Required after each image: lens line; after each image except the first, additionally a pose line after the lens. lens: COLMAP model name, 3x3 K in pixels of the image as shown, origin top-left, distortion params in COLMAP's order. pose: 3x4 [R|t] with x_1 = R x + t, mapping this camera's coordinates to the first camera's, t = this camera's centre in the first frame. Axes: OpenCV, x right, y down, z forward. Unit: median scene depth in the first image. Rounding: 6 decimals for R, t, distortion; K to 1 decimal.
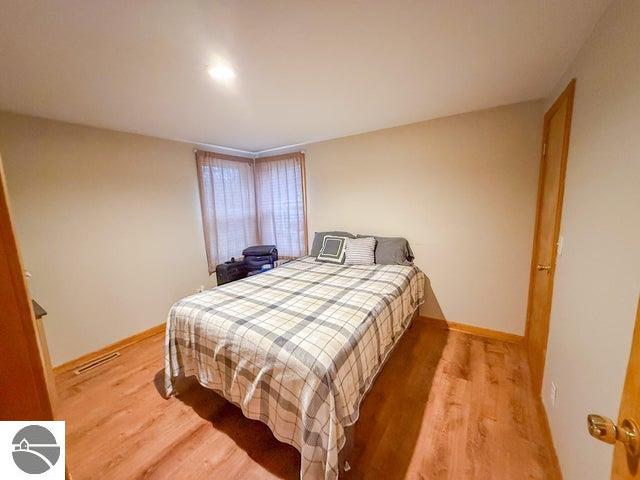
lens RADIAL K [[255.7, 0, 317.0], [0, 255.7, 239.7], [0, 0, 1]] dist [-0.001429, -0.000146]
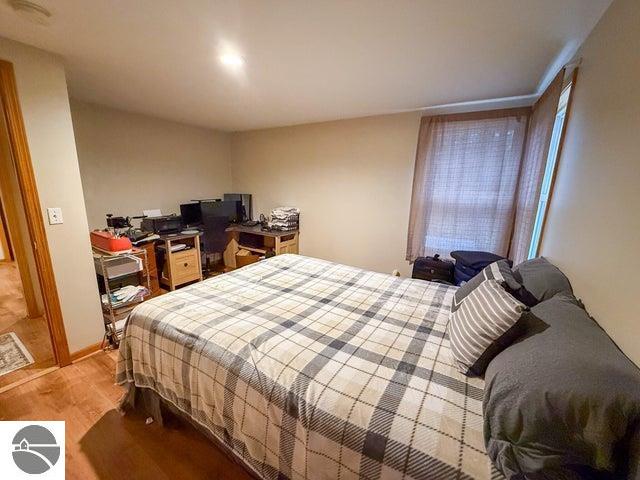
lens RADIAL K [[255.7, 0, 317.0], [0, 255.7, 239.7], [0, 0, 1]] dist [-0.001429, -0.000146]
pose [[0.019677, 0.247763, -0.968621, 0.554386], [-0.171722, 0.955249, 0.240854, -0.131043], [0.984949, 0.161595, 0.061343, 0.823628]]
